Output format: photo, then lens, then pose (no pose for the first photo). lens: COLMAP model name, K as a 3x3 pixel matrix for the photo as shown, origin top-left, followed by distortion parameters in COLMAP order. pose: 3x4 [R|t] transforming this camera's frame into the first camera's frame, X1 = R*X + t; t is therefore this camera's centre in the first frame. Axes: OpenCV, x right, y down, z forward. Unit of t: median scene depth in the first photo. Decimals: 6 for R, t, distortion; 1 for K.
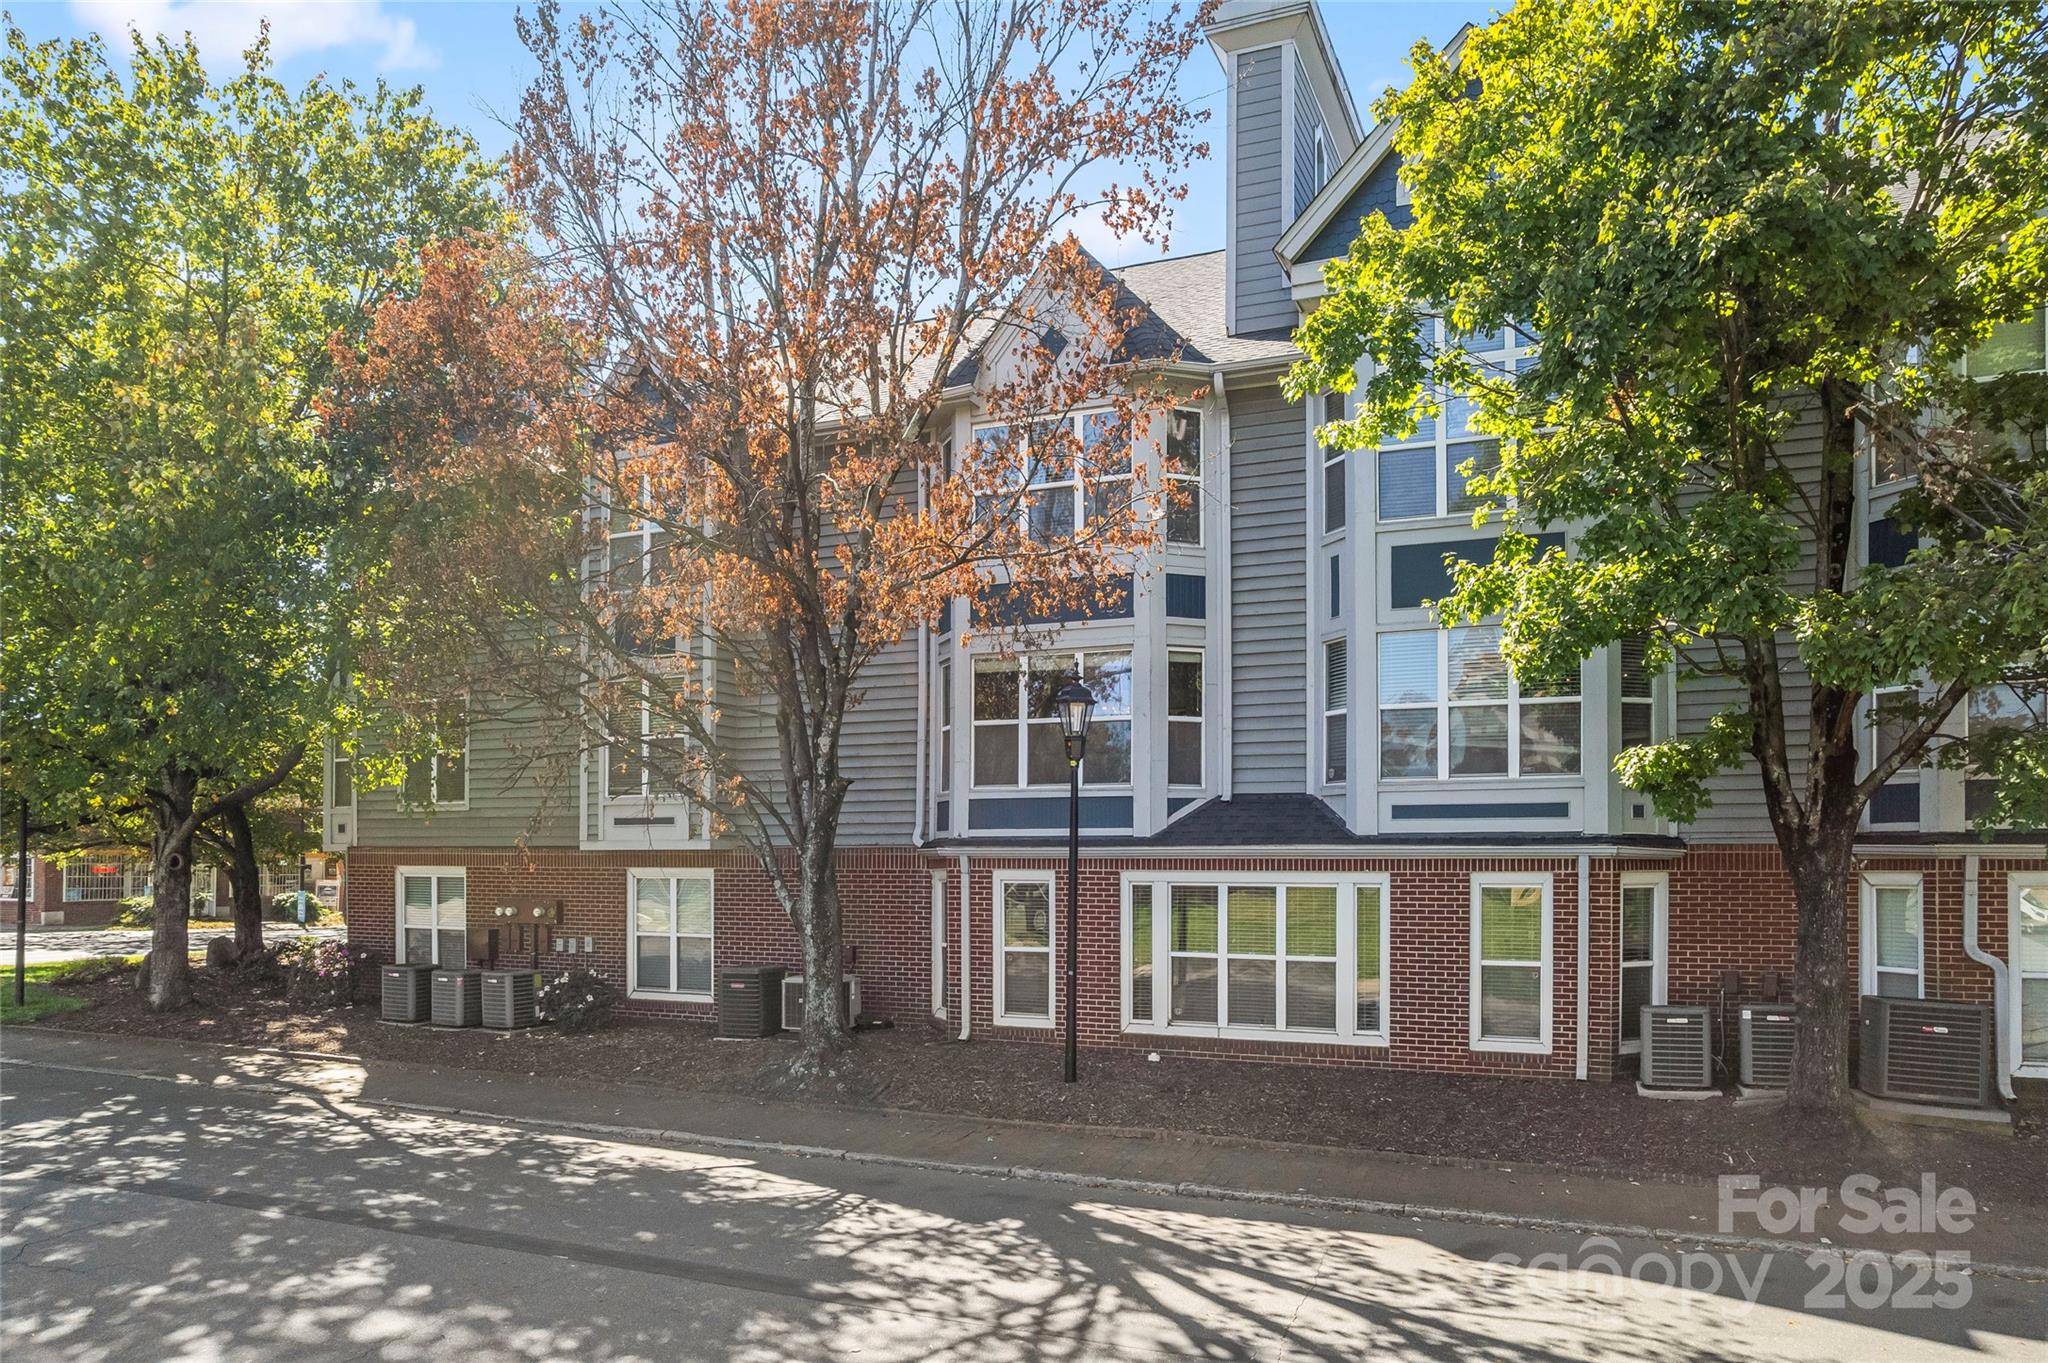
lens RADIAL K [[1201.6, 0, 1026.2], [0, 1201.6, 635.1], [0, 0, 1]] dist [-0.070135, 0.051218]
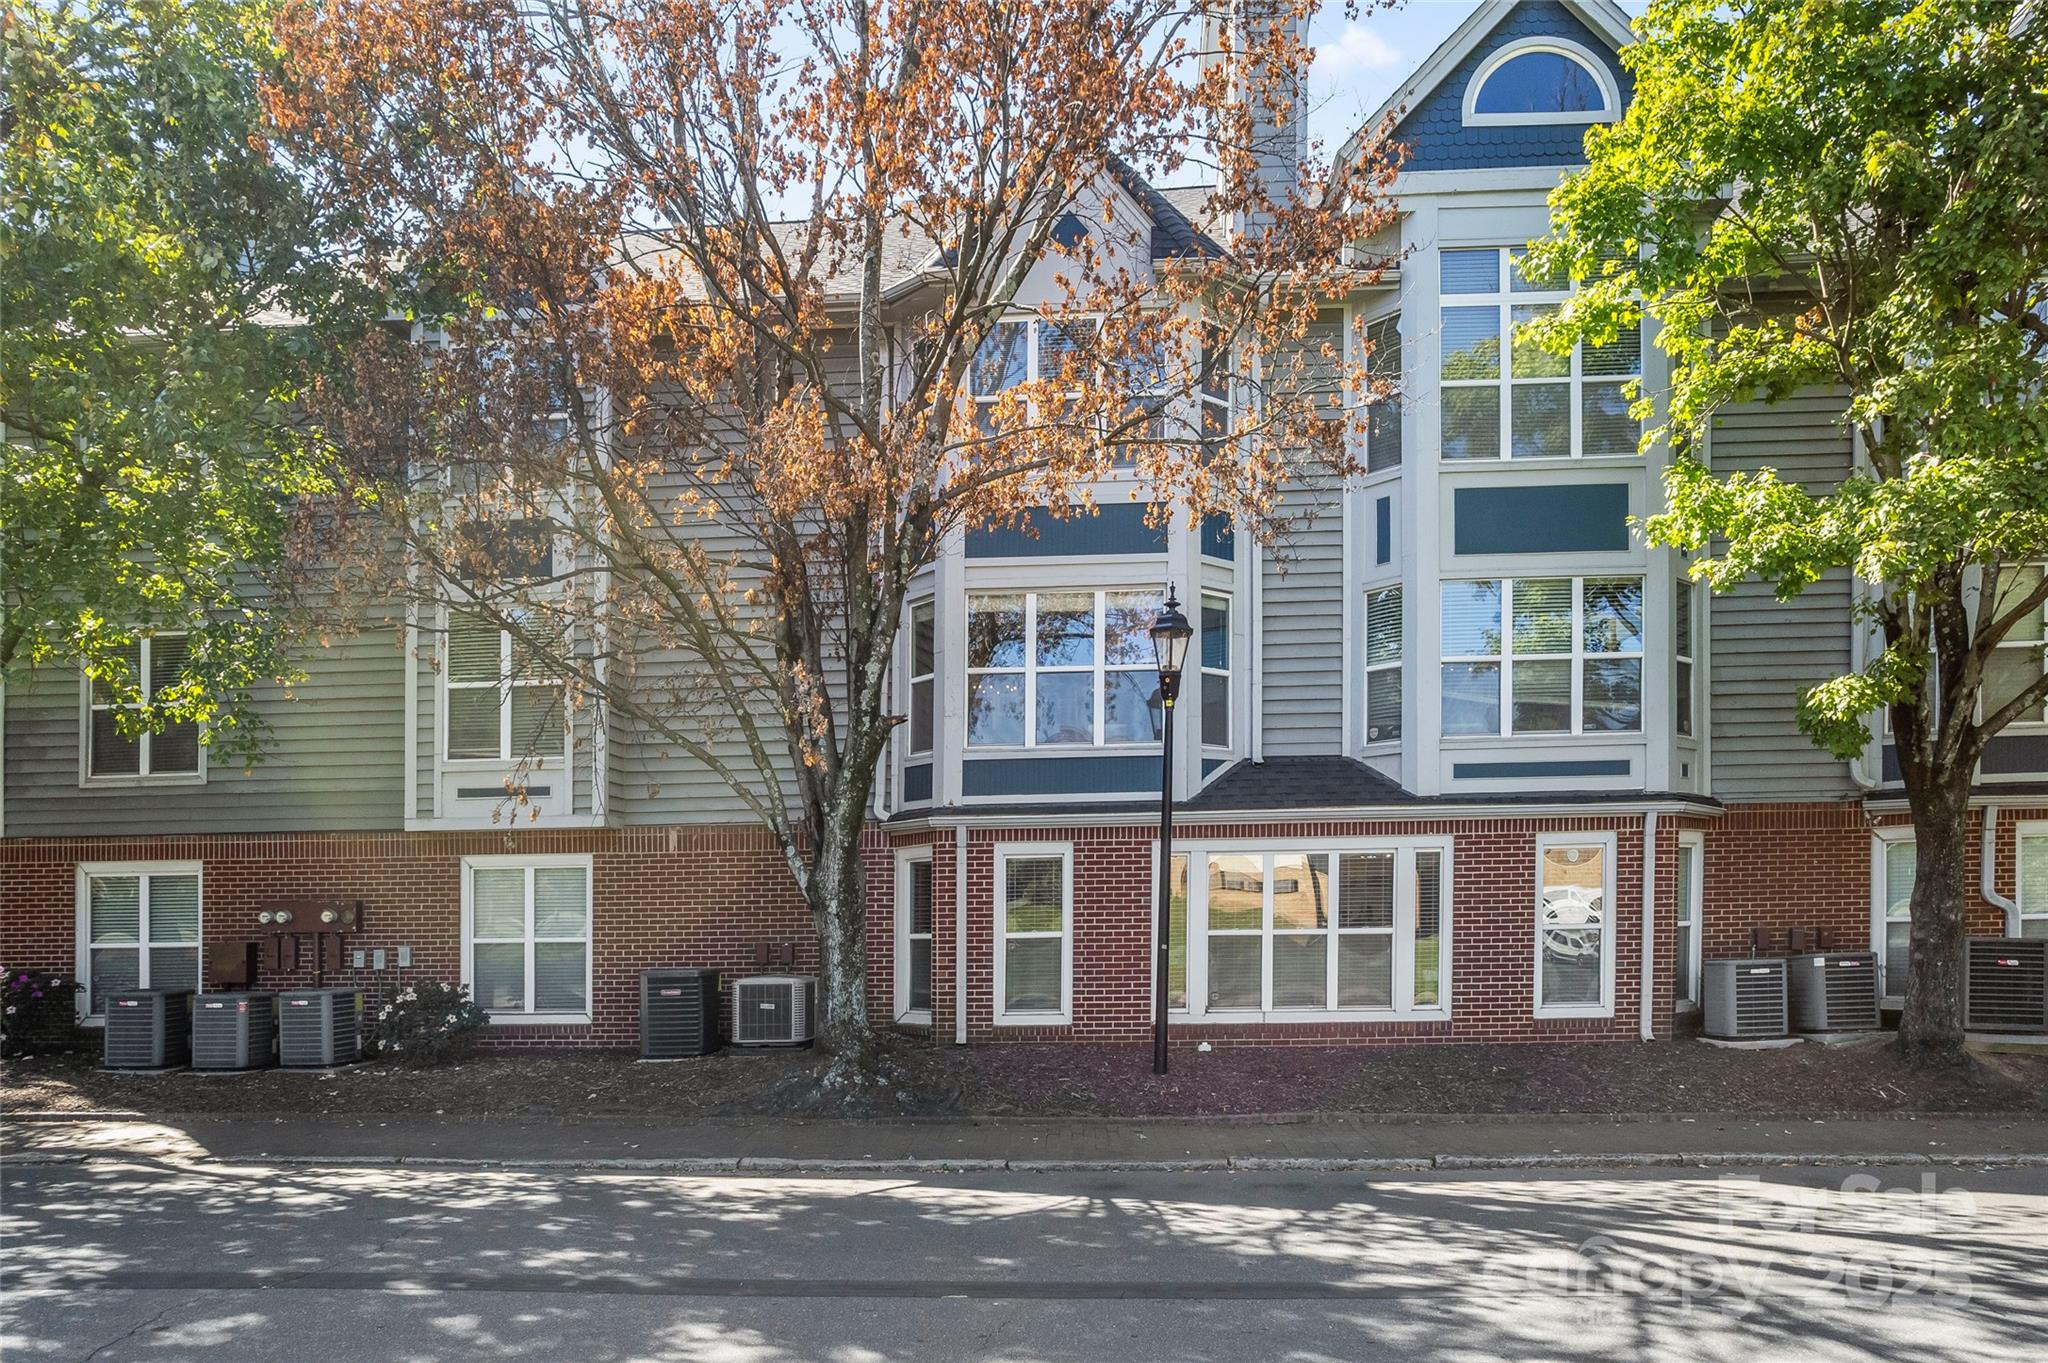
lens RADIAL K [[1287.4, 0, 1040.2], [0, 1287.4, 687.4], [0, 0, 1]] dist [-0.085826, 0.071928]
pose [[0.953941, 0.031874, 0.298297, -0.312568], [-0.037851, 0.999181, 0.014280, 0.083555], [-0.297598, -0.024913, 0.954366, 0.148686]]
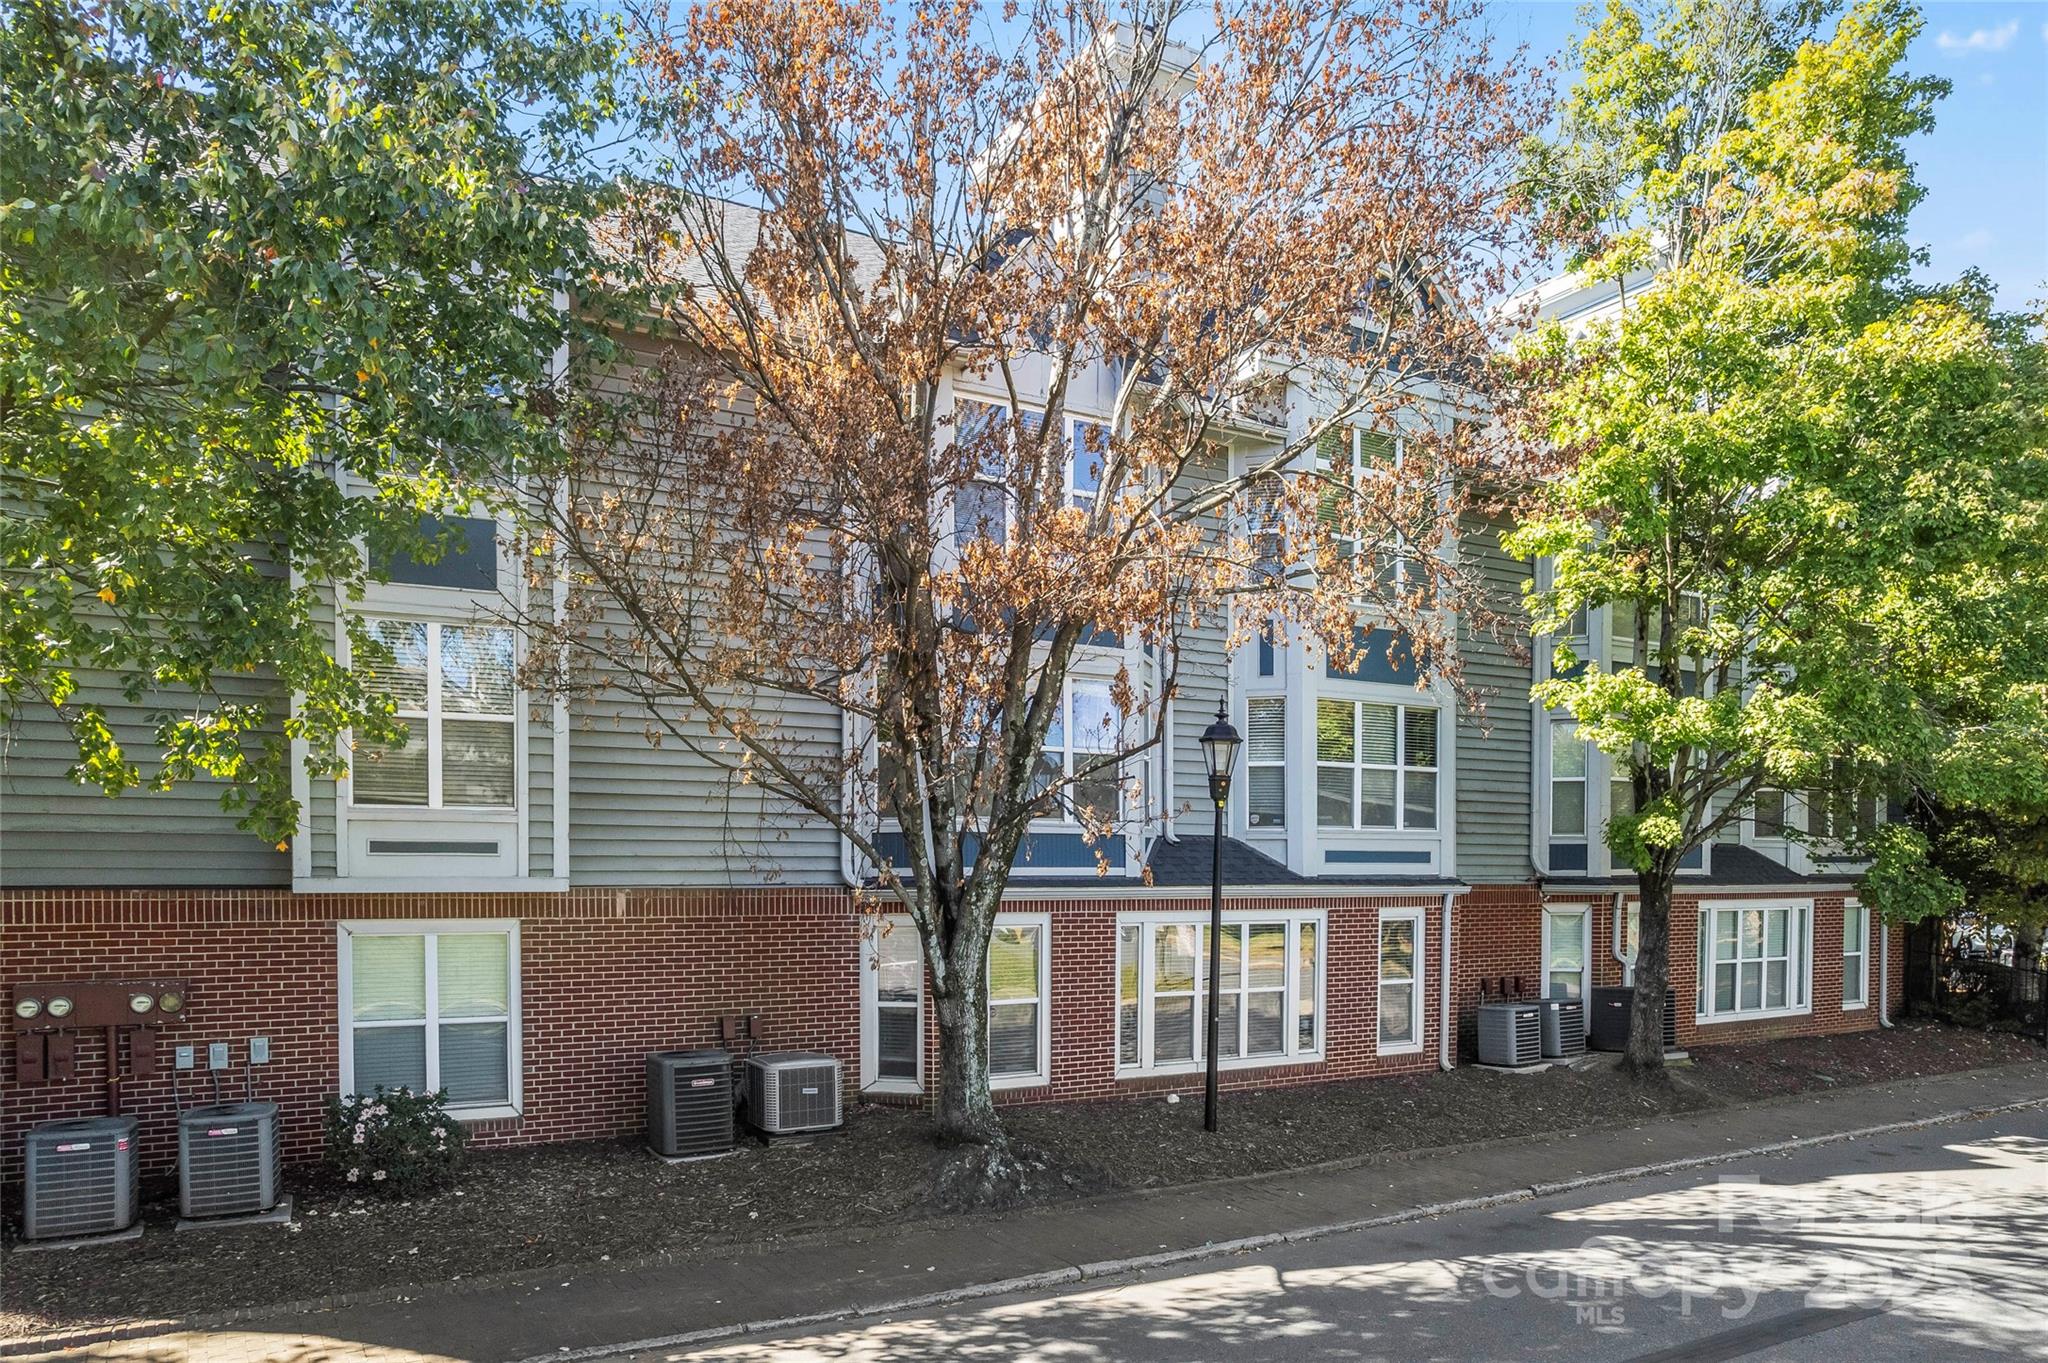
lens RADIAL K [[1247.4, 0, 1032.8], [0, 1247.4, 709.8], [0, 0, 1]] dist [-0.082859, 0.064241]
pose [[0.662587, 0.097012, 0.742676, -0.800053], [-0.136399, 0.990624, -0.007710, 0.058573], [-0.736461, -0.096192, 0.669607, 0.439145]]
